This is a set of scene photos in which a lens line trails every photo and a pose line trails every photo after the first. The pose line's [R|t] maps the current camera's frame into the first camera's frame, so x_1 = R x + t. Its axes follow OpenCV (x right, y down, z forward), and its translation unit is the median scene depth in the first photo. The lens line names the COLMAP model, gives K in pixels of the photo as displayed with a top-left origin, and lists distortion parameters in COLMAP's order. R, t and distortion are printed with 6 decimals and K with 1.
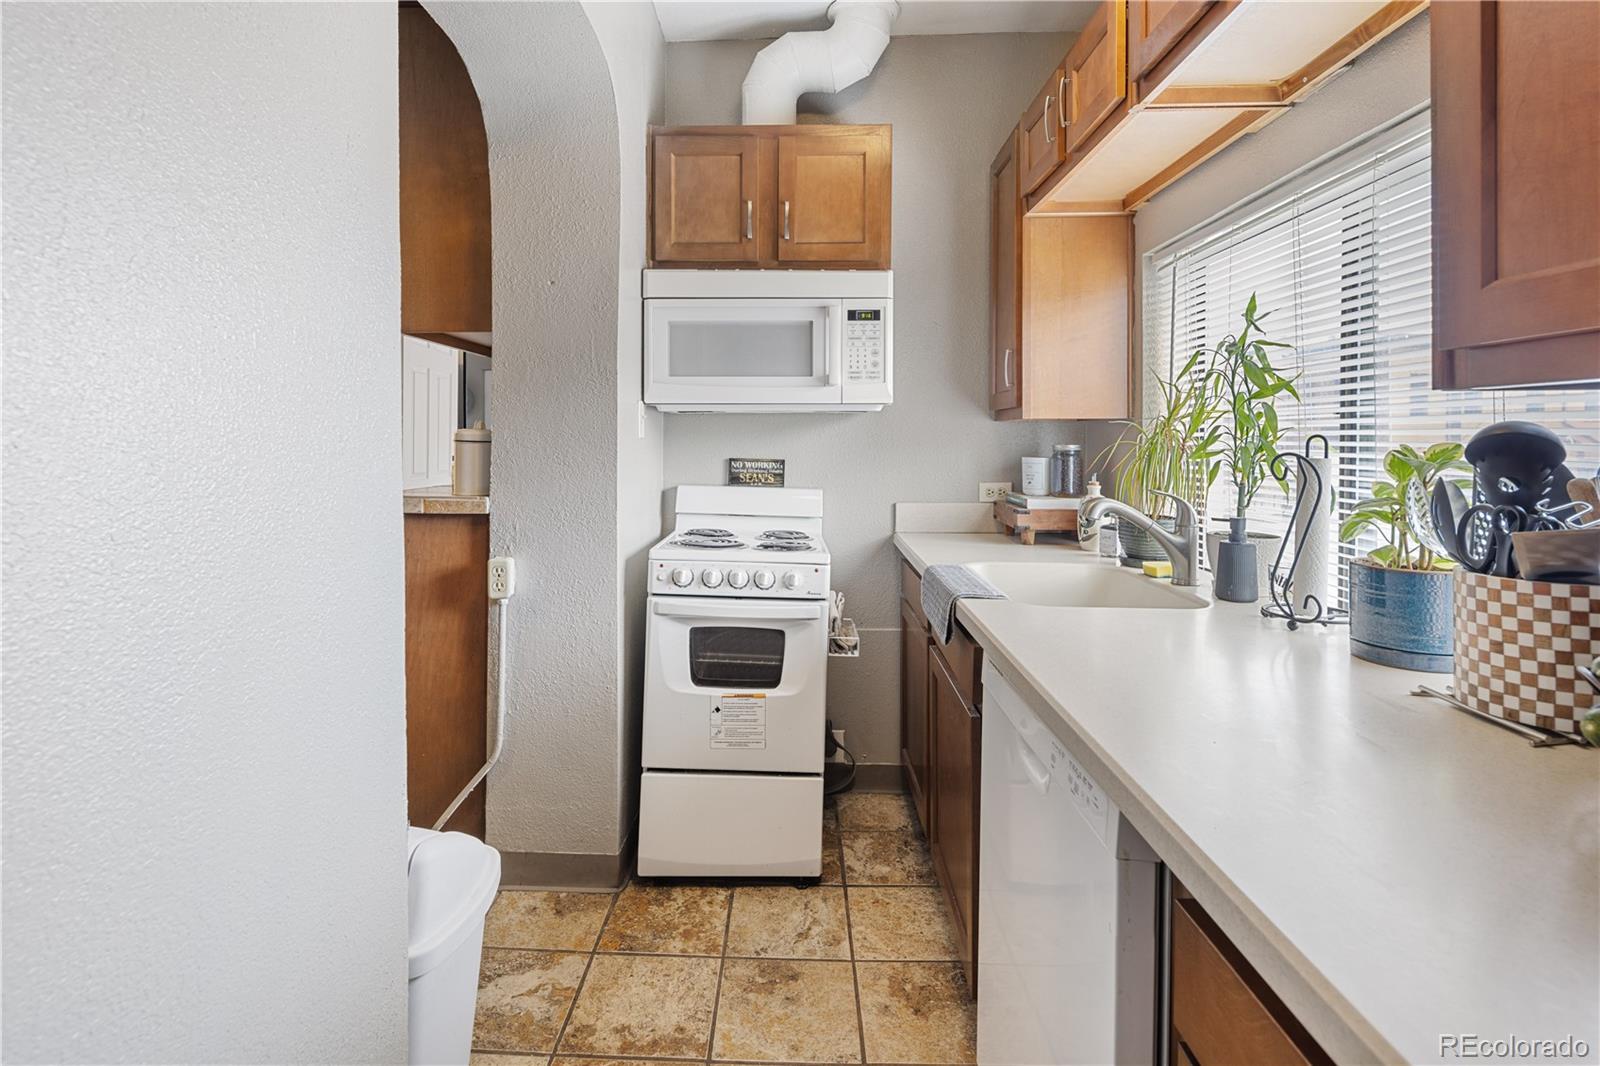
lens RADIAL K [[773.7, 0, 805.7], [0, 773.7, 448.3], [0, 0, 1]] dist [0.008663, -0.006060]
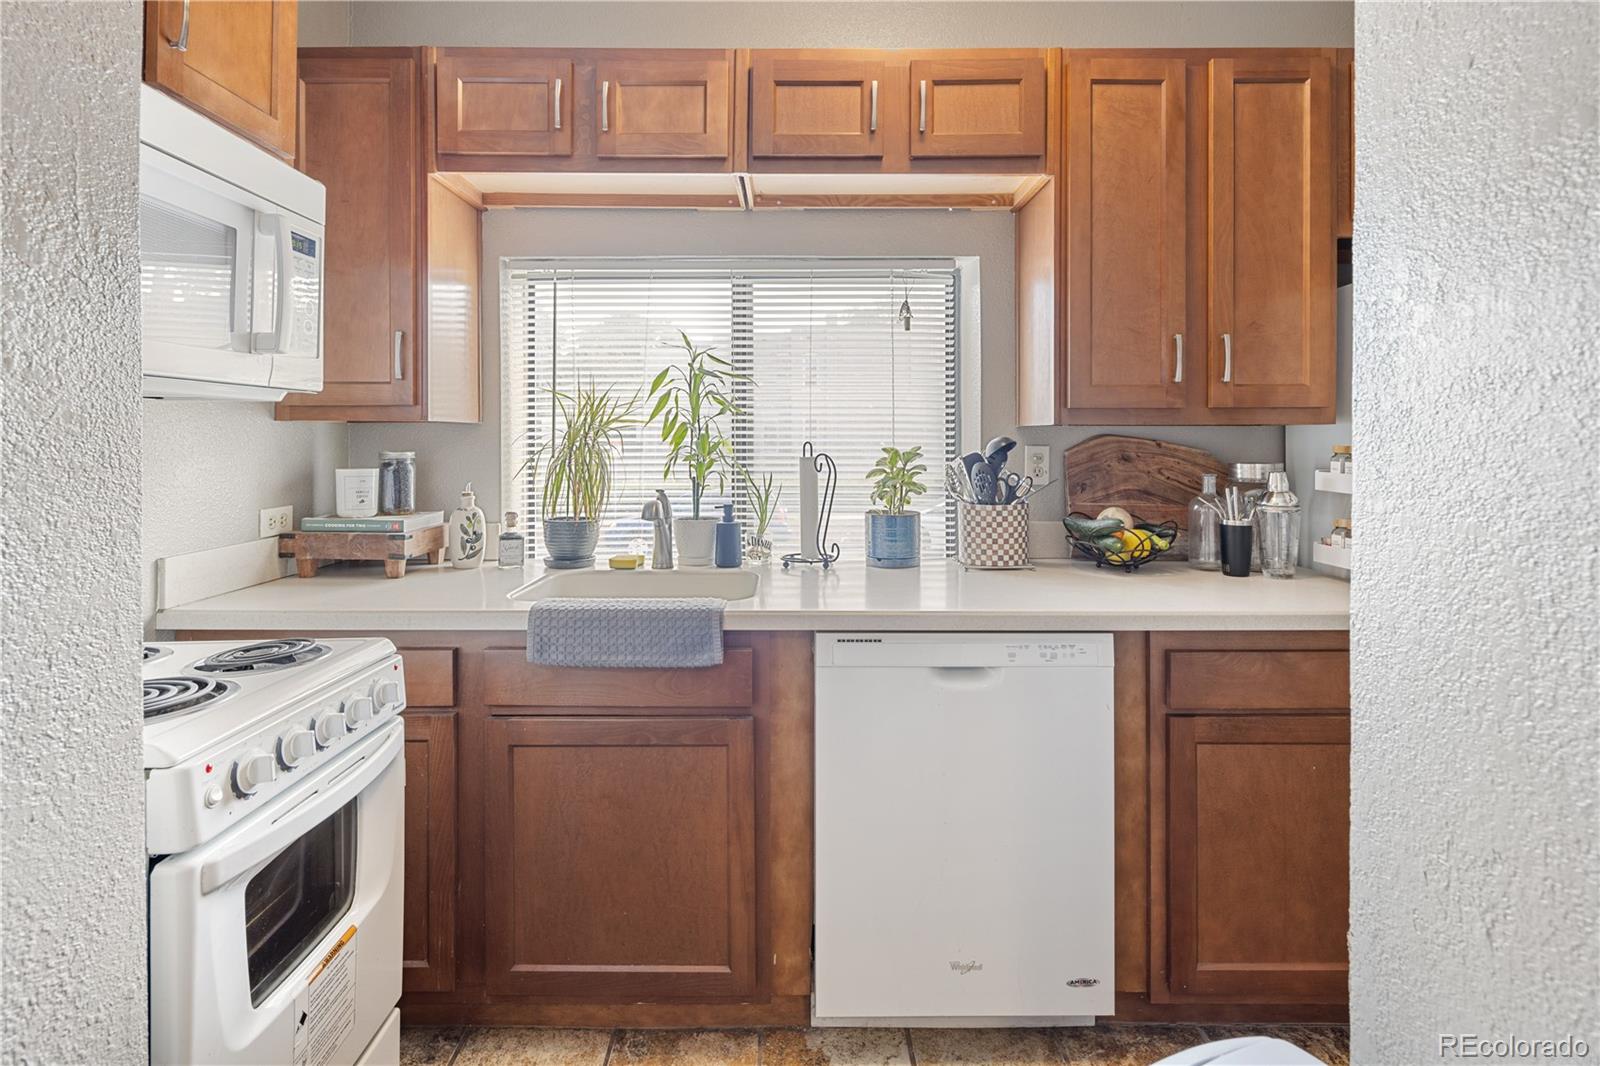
lens RADIAL K [[773.7, 0, 789.0], [0, 773.7, 430.6], [0, 0, 1]] dist [0.008663, -0.006060]
pose [[0.001319, 0.015414, 0.999880, -0.596118], [0.012151, 0.999807, -0.015429, -0.011743], [-0.999925, 0.012170, 0.001131, 0.687186]]
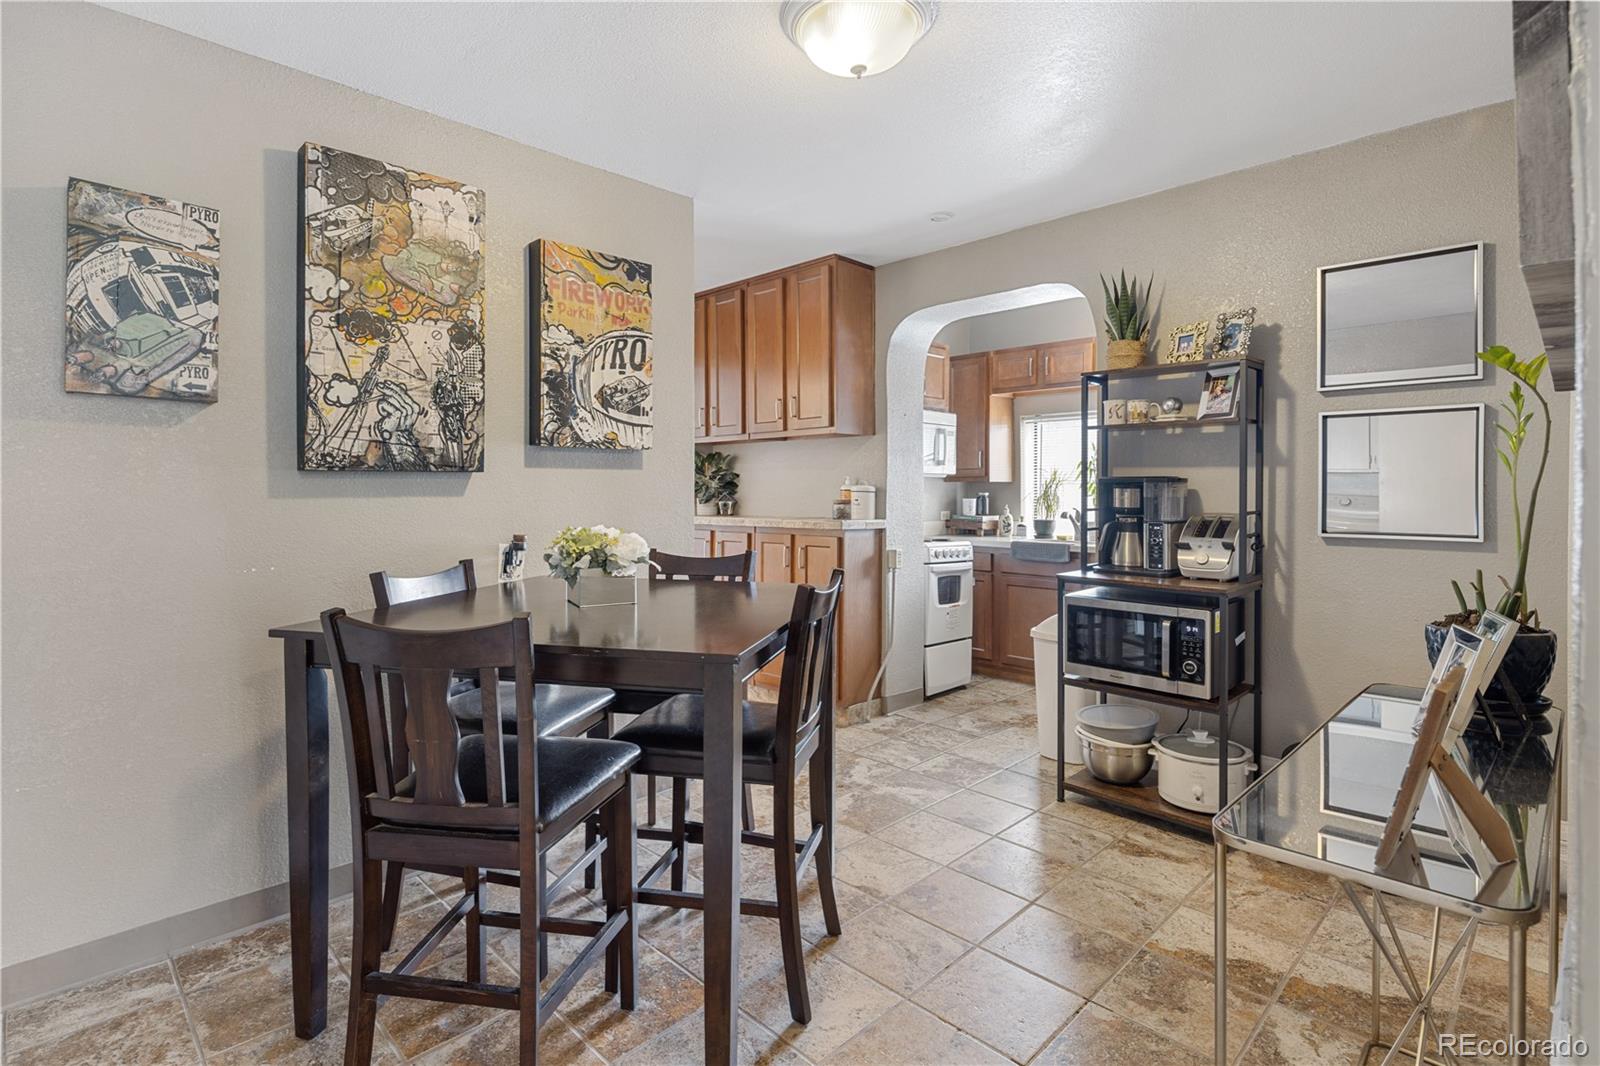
lens RADIAL K [[773.7, 0, 787.1], [0, 773.7, 496.3], [0, 0, 1]] dist [0.008663, -0.006060]
pose [[0.713730, -0.002084, 0.700418, -1.969805], [0.002048, 0.999998, 0.000888, 0.002670], [-0.700418, 0.000801, 0.713732, -0.250807]]
